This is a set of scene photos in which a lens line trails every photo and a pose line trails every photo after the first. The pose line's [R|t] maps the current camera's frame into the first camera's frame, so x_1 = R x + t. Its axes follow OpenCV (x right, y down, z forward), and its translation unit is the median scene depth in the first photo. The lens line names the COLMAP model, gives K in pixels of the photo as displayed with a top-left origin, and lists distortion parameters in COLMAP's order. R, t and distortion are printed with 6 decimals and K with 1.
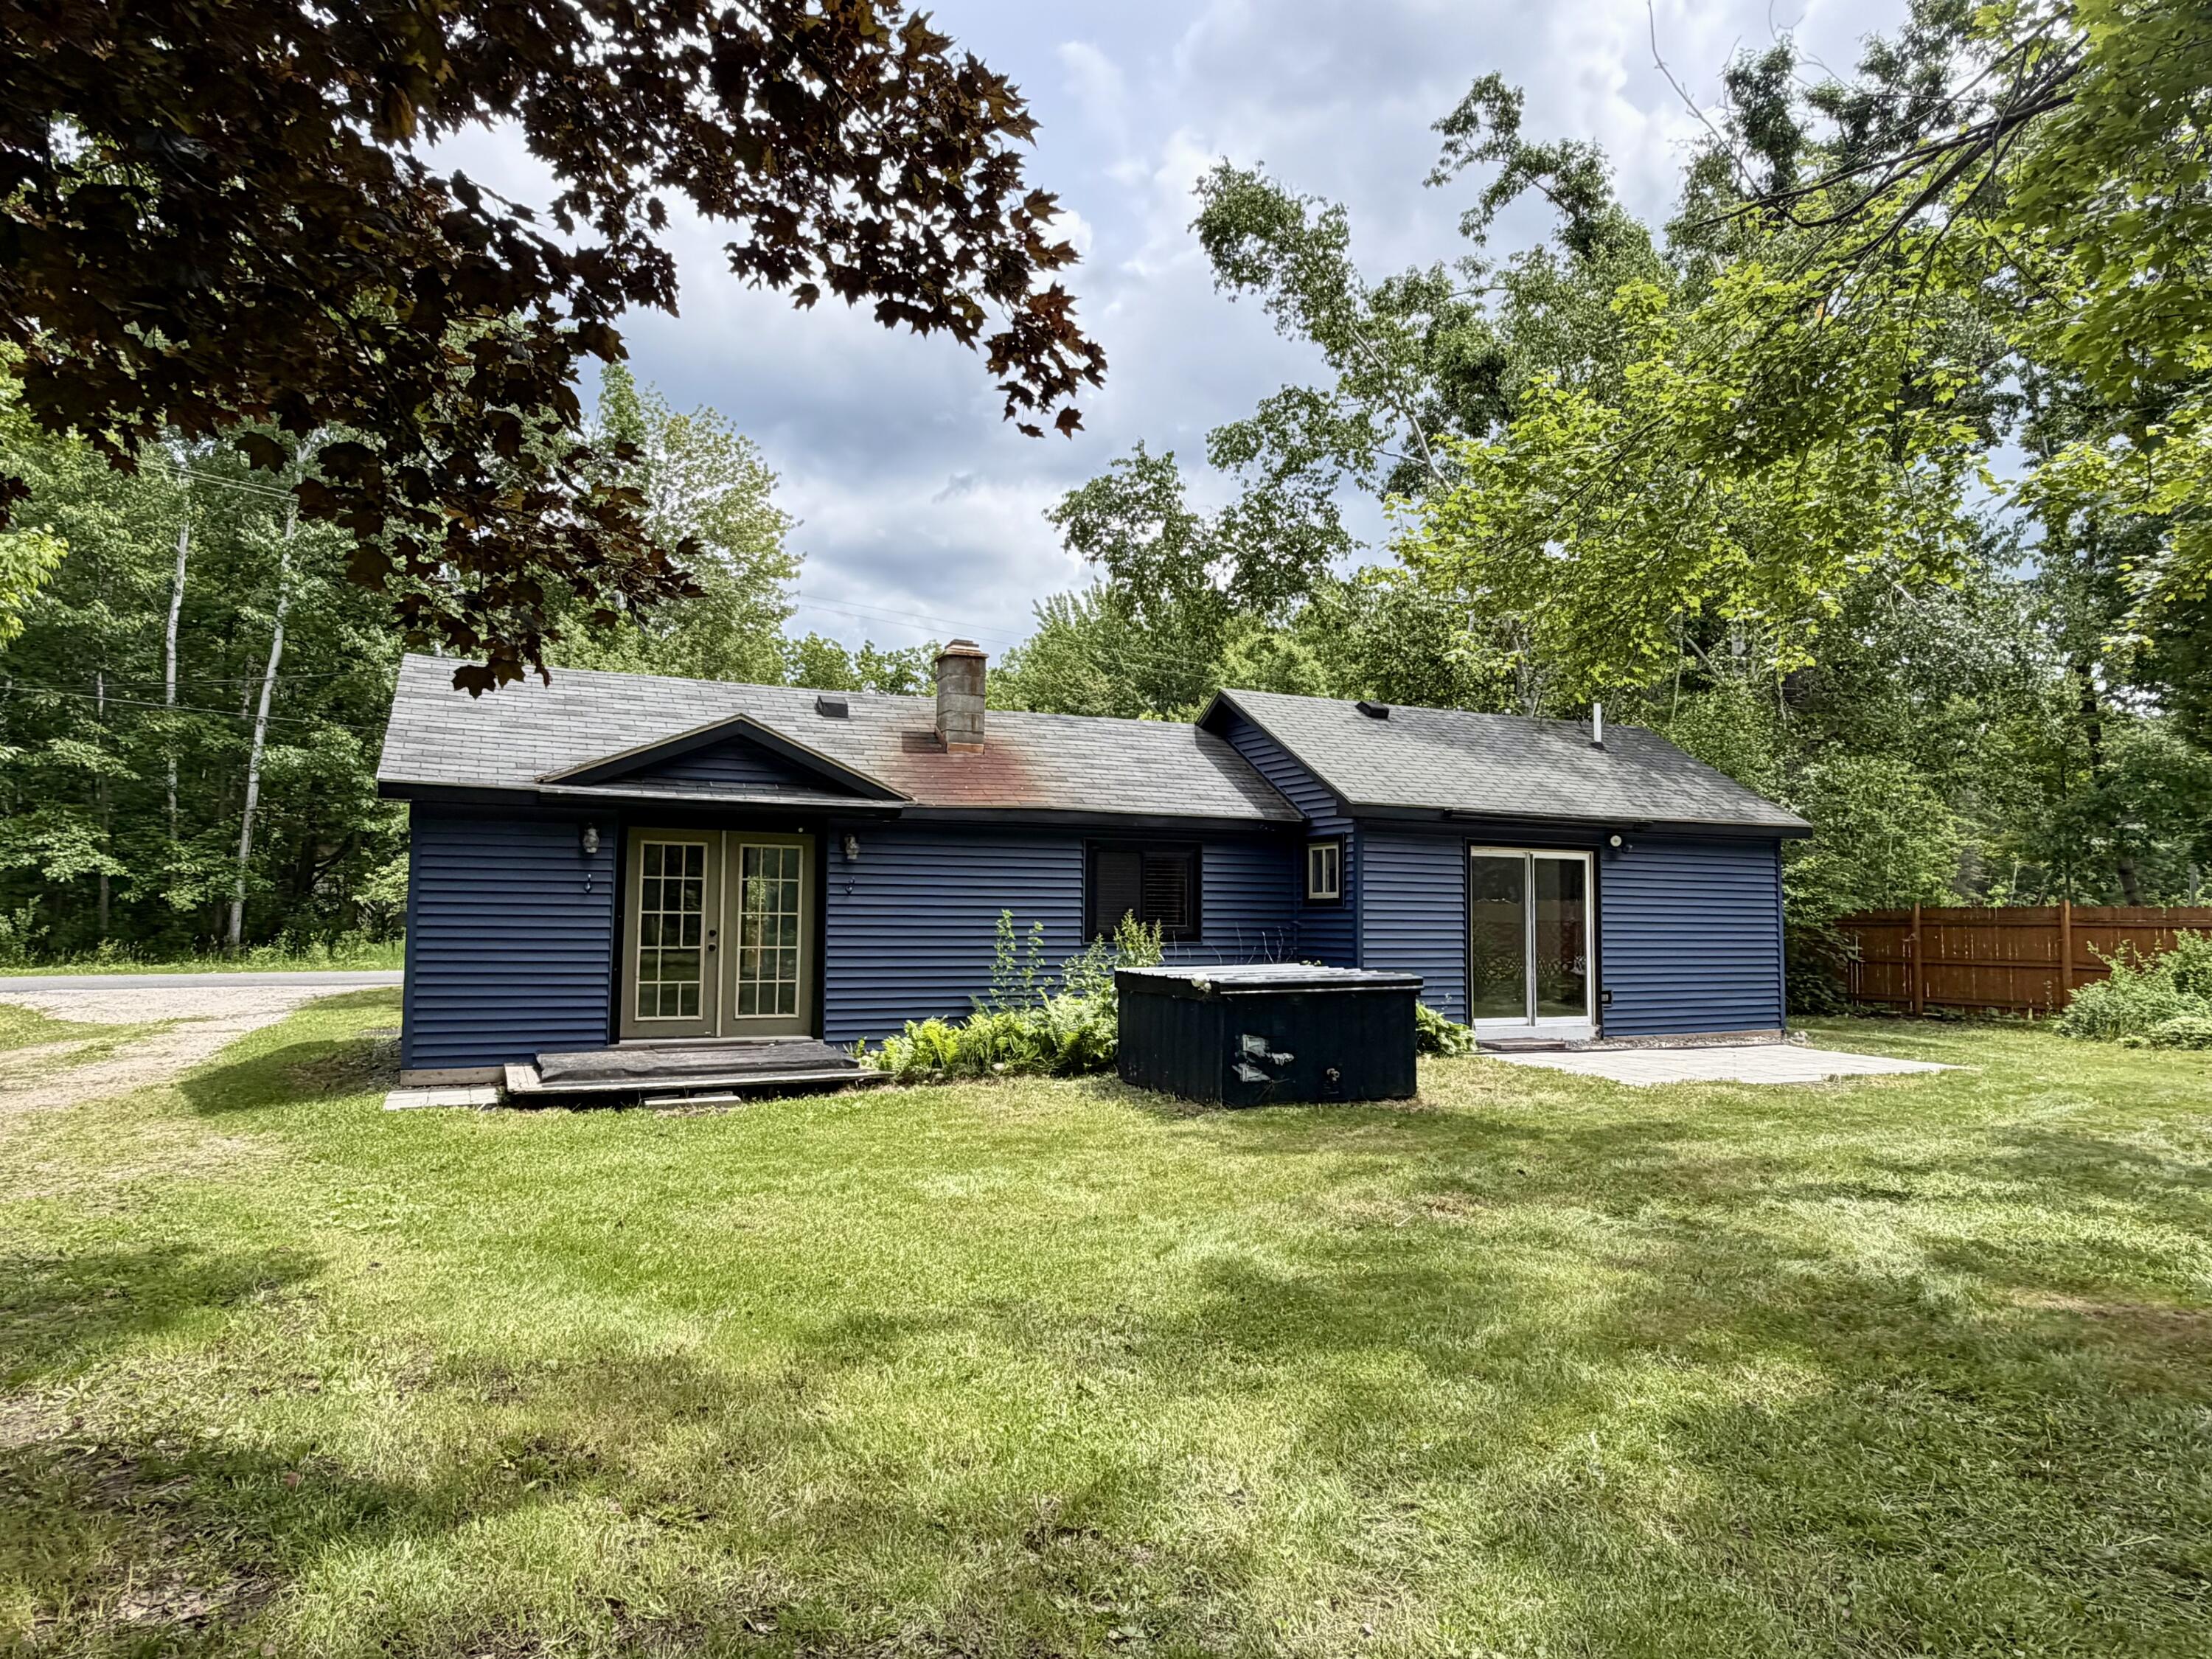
lens RADIAL K [[1408.2, 0, 1106.0], [0, 1408.2, 829.5], [0, 0, 1]] dist [-0.000710, -0.000330]
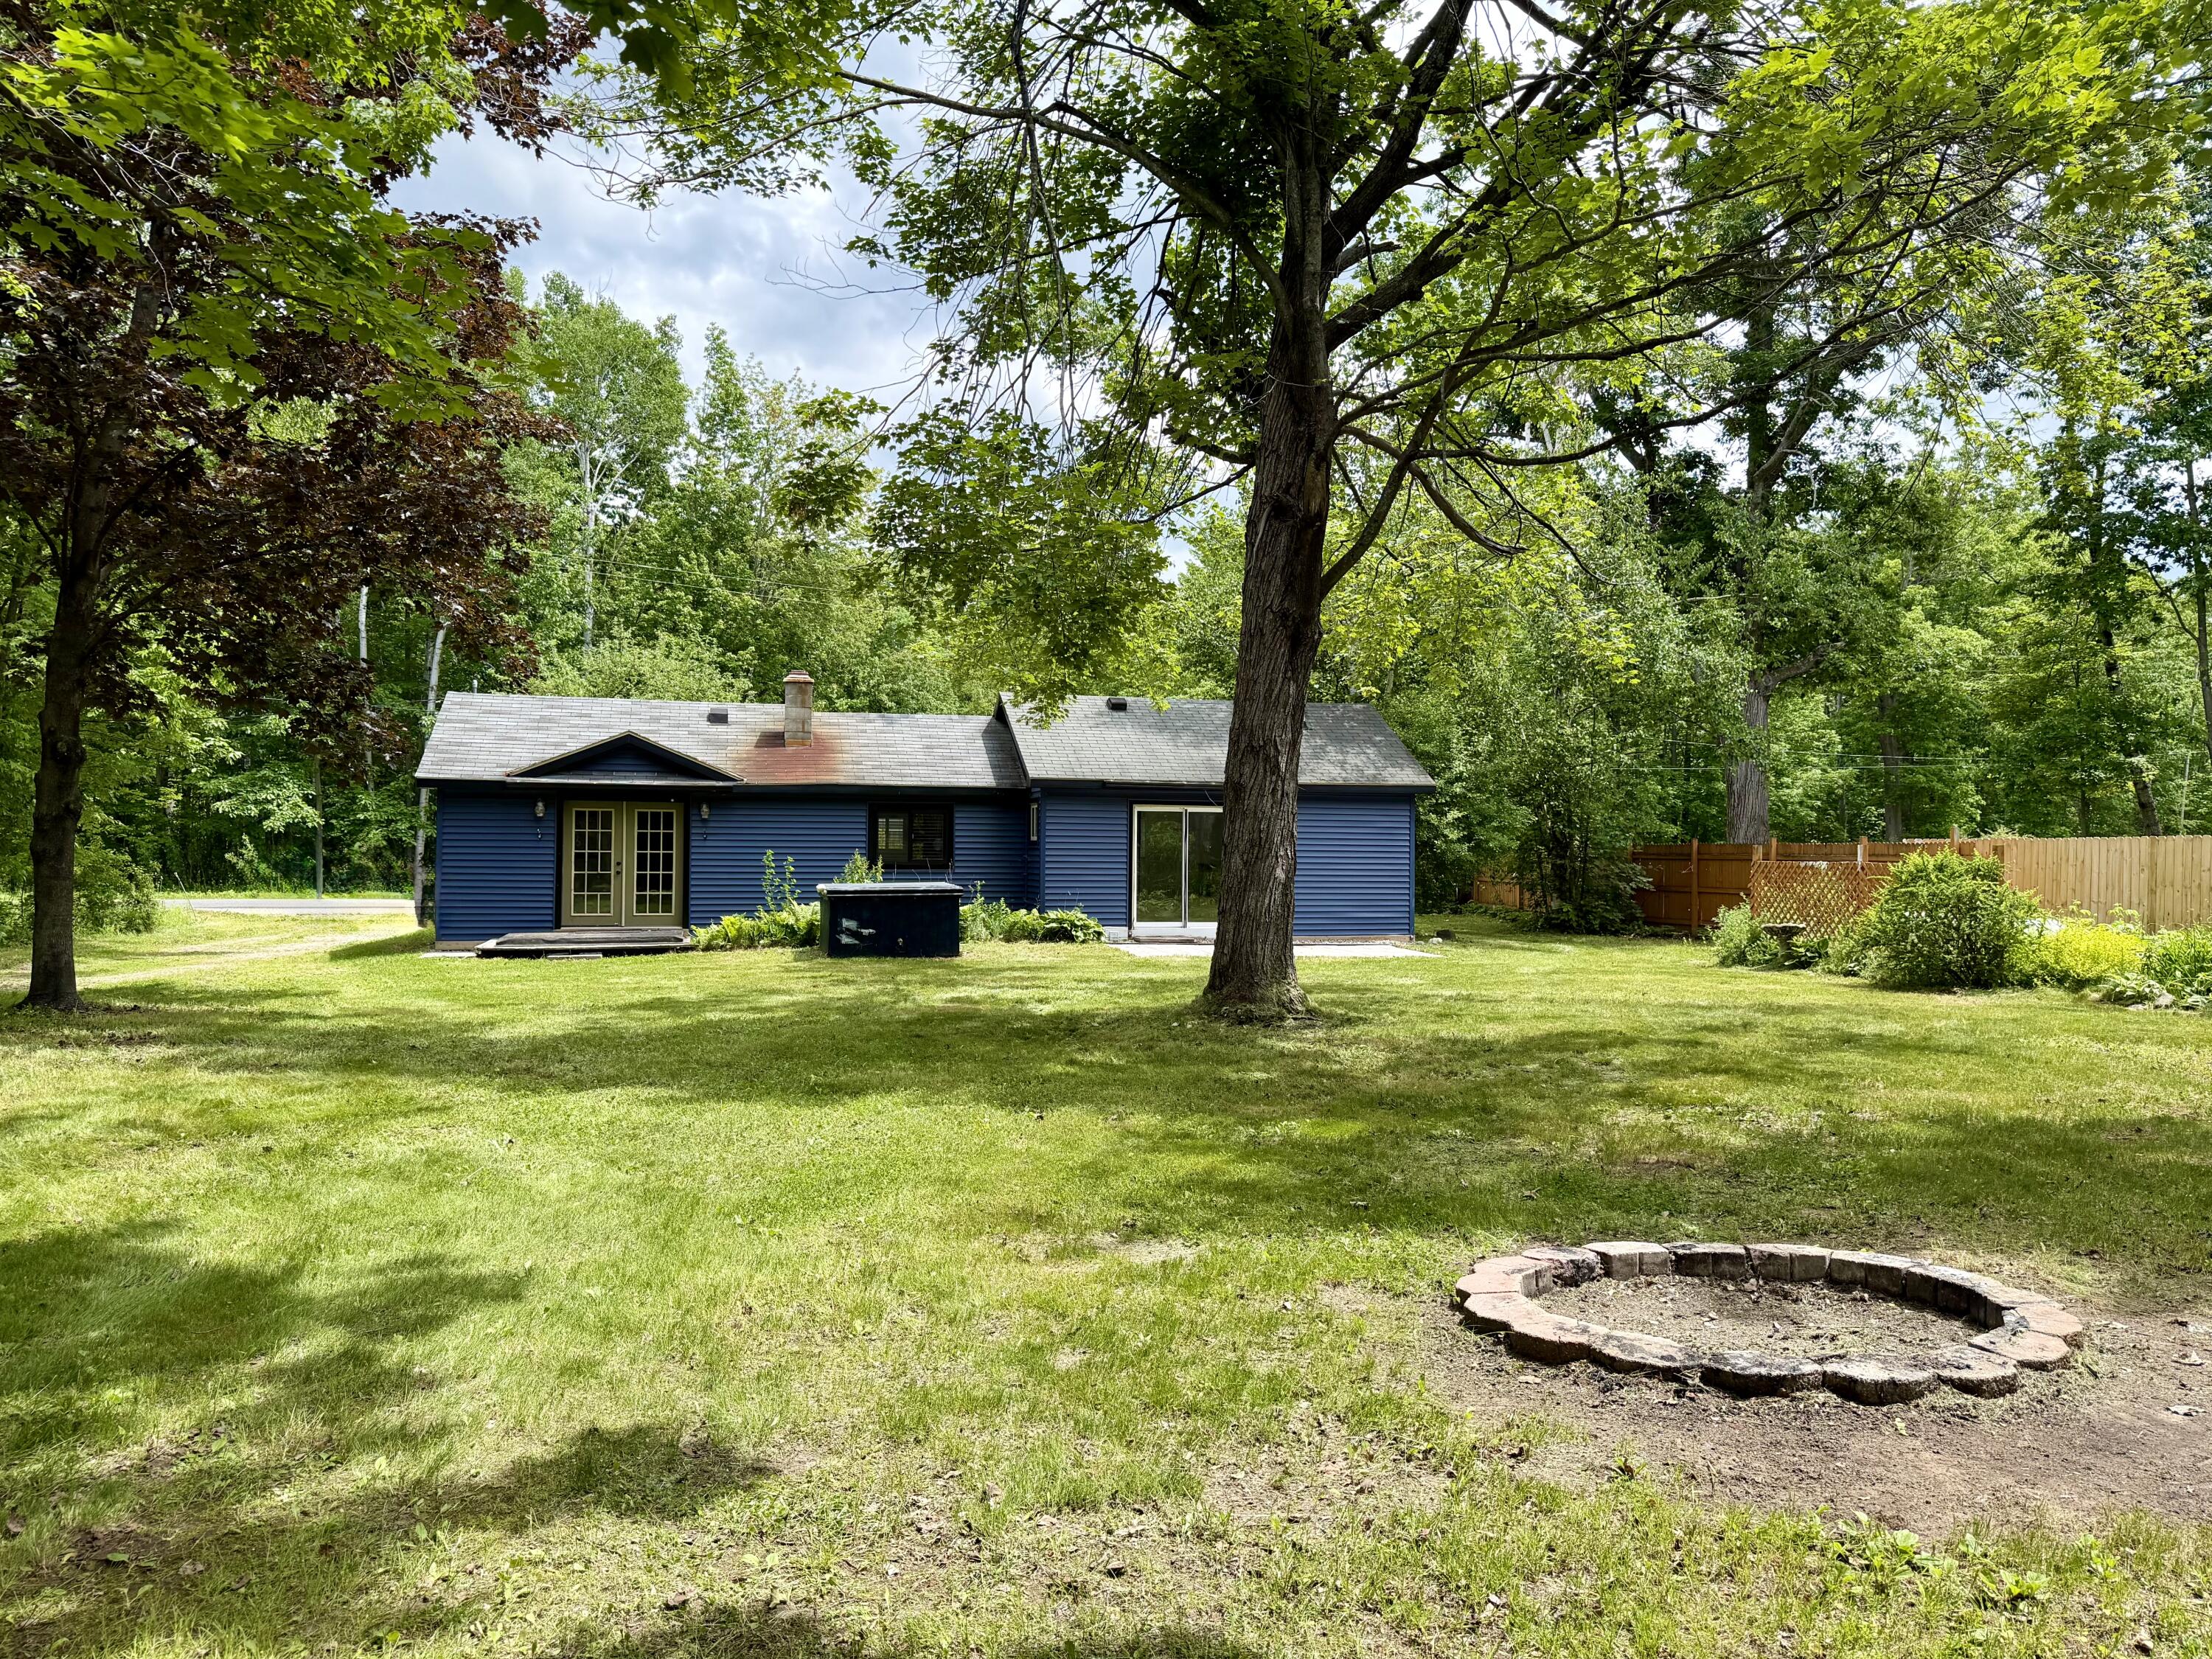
lens RADIAL K [[1576.6, 0, 1106.0], [0, 1576.6, 829.5], [0, 0, 1]] dist [0.058353, -0.001383]
pose [[0.984515, -0.004279, -0.175249, 0.619111], [0.012766, 0.998798, 0.047327, -0.047839], [0.174836, -0.048832, 0.983386, -0.737616]]
